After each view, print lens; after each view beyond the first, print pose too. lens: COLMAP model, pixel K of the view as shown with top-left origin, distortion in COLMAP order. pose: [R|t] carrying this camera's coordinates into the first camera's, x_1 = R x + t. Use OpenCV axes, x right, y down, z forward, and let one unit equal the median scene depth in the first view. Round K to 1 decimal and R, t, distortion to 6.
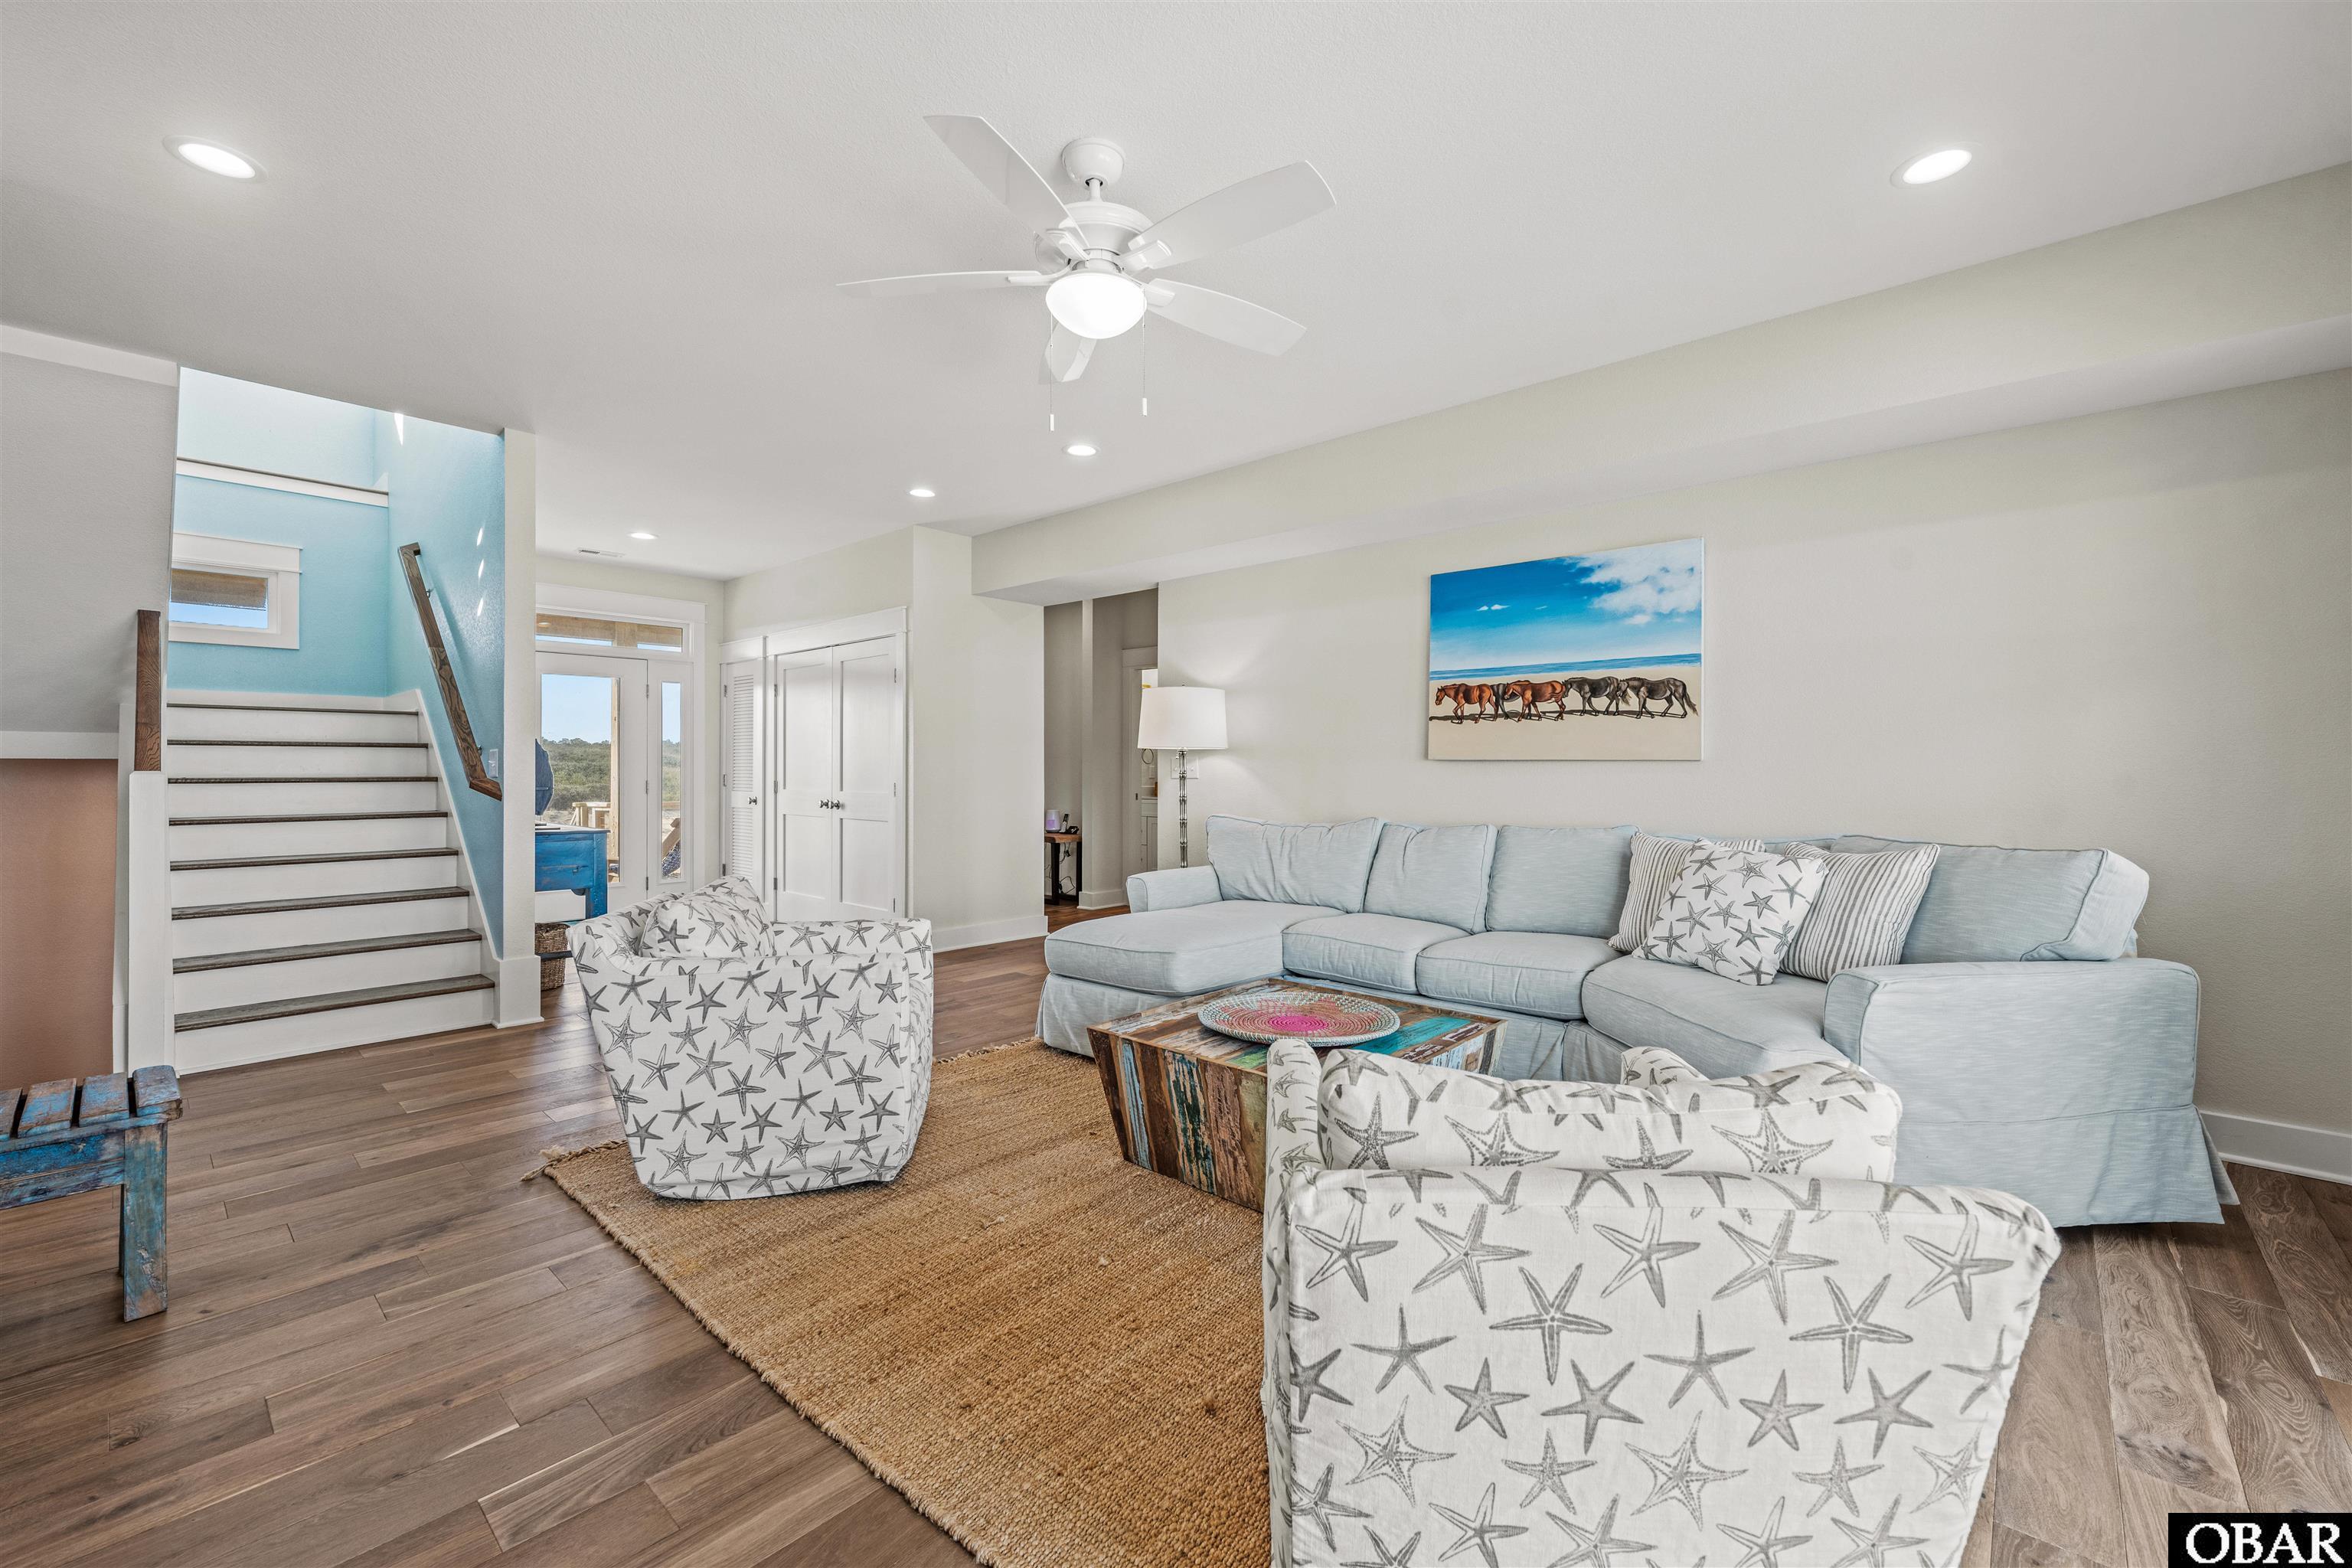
lens RADIAL K [[947.8, 0, 1178.0], [0, 947.8, 775.5], [0, 0, 1]] dist [-0.000390, -0.000774]
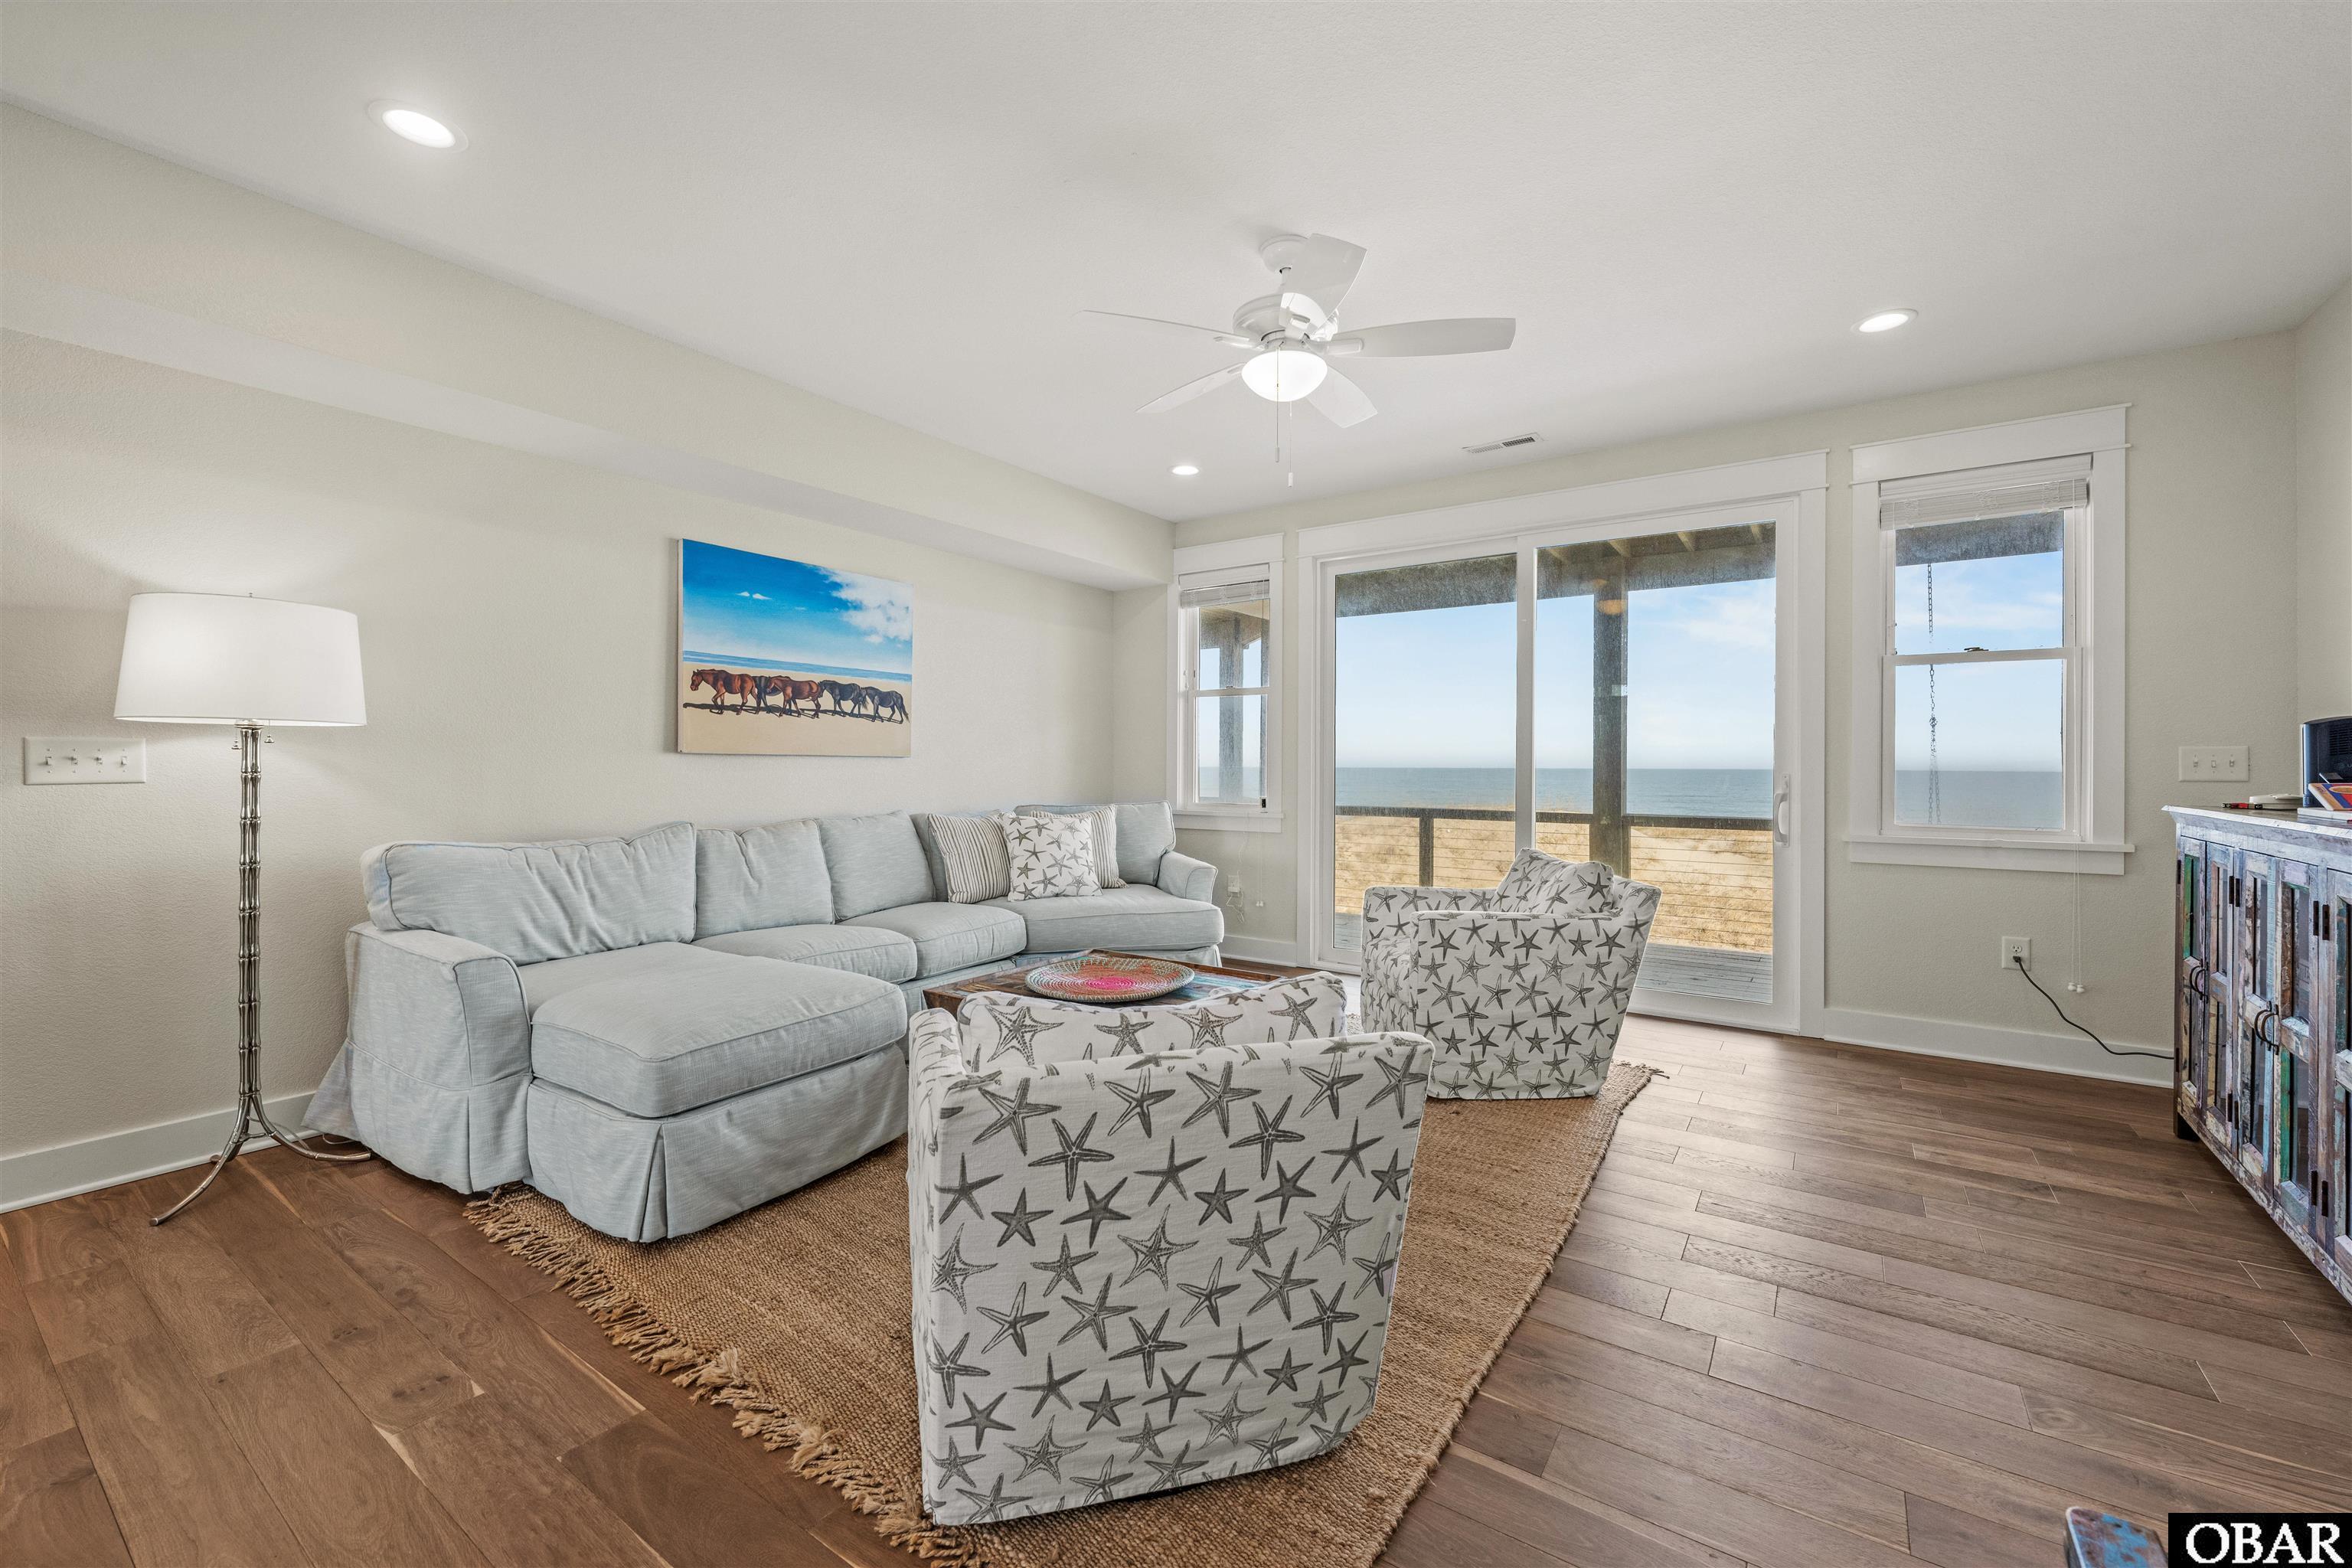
lens RADIAL K [[947.8, 0, 1180.5], [0, 947.8, 771.6], [0, 0, 1]] dist [-0.000390, -0.000774]
pose [[-0.121054, -0.005361, 0.992631, -0.702792], [0.008067, 0.999947, 0.006384, -0.001740], [-0.992613, 0.008781, -0.121005, 0.719038]]
